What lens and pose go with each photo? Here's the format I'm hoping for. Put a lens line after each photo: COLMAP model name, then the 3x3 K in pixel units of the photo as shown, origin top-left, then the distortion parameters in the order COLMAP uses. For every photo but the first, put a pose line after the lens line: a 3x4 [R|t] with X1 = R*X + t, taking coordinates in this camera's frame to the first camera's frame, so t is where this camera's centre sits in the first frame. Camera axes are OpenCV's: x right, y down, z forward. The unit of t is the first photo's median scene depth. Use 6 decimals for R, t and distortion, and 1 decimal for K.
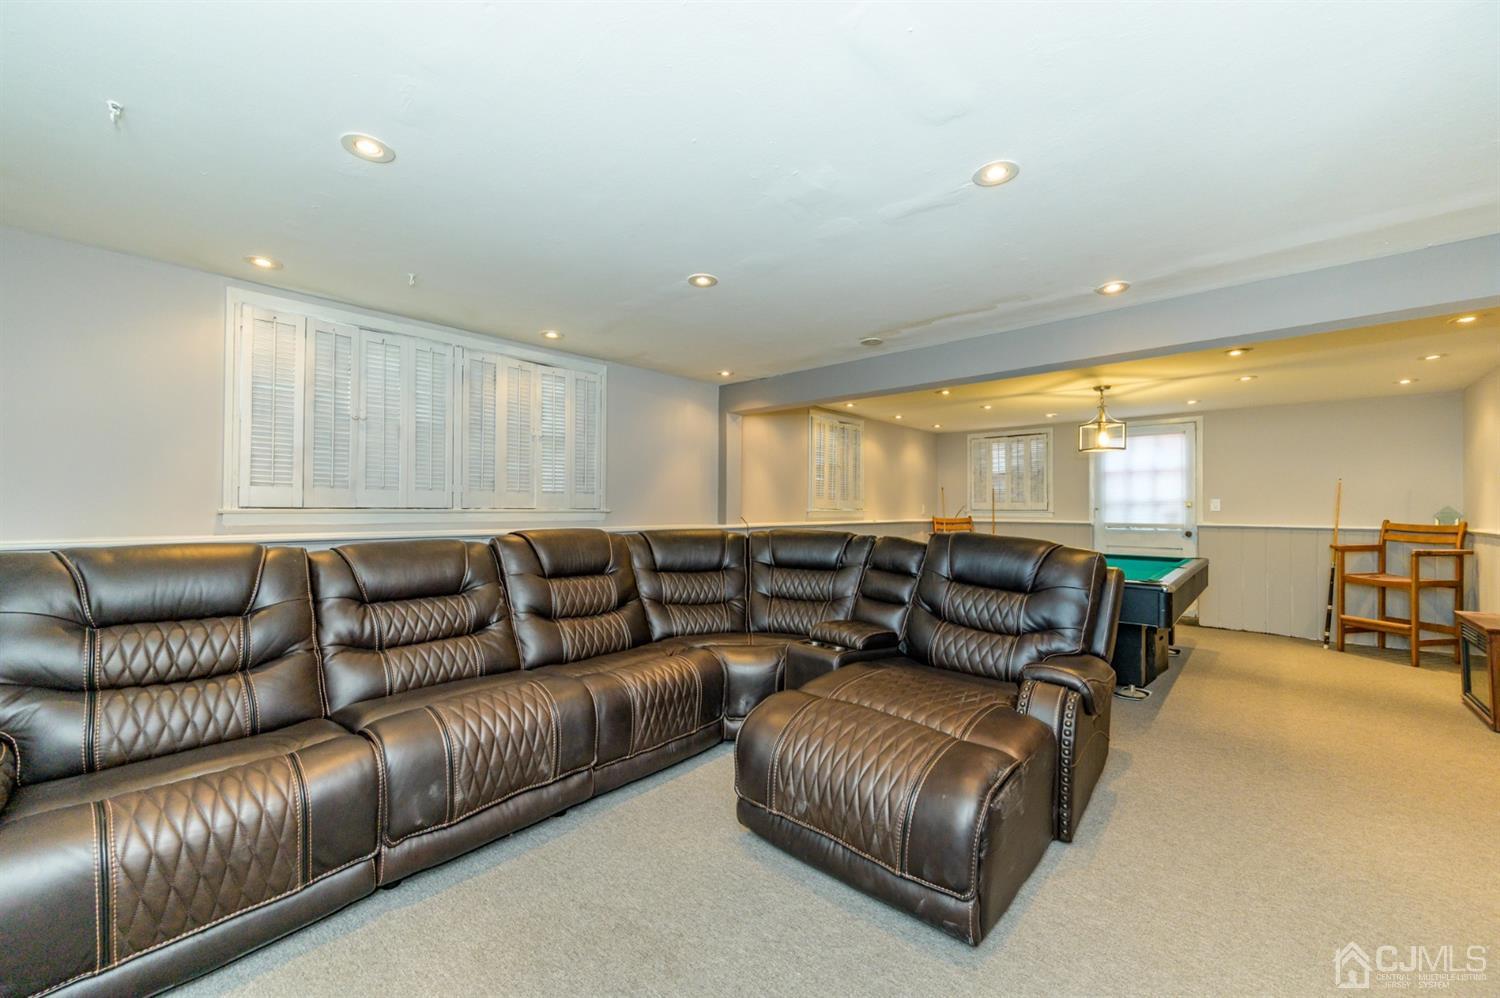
lens RADIAL K [[589.9, 0, 750.0], [0, 589.9, 499.0], [0, 0, 1]] dist [-0.000245, -0.000202]
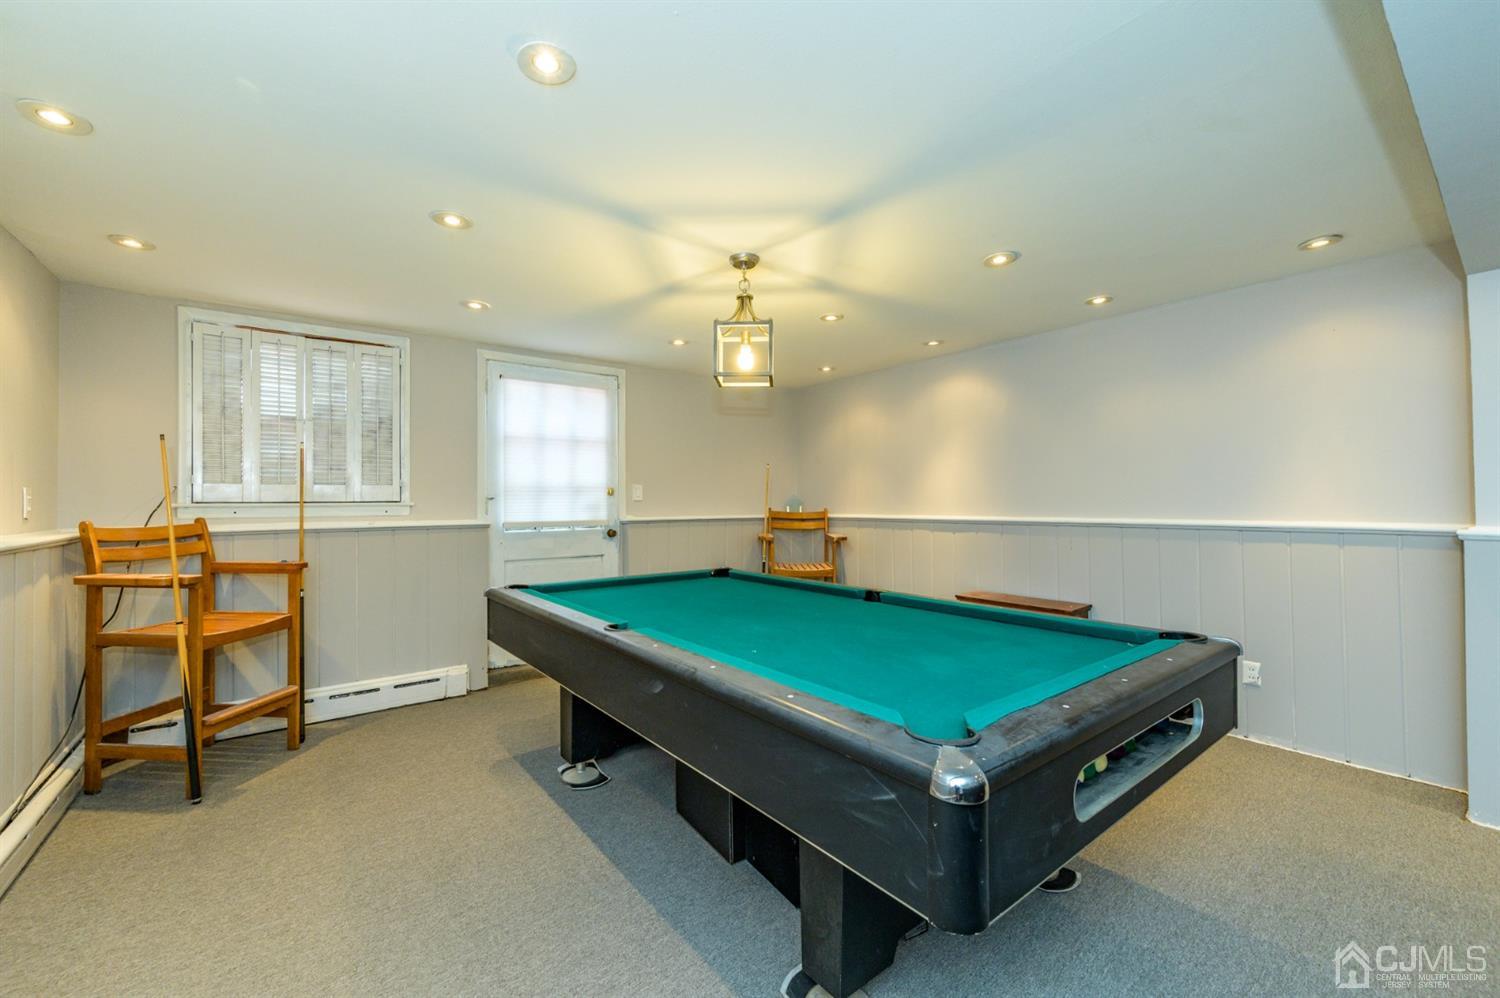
lens RADIAL K [[589.9, 0, 750.0], [0, 589.9, 499.0], [0, 0, 1]] dist [-0.000245, -0.000202]
pose [[0.191181, -0.001514, 0.981554, 0.069192], [-0.009582, 0.999948, 0.003408, 0.012534], [-0.981508, -0.010057, 0.191157, 0.615251]]
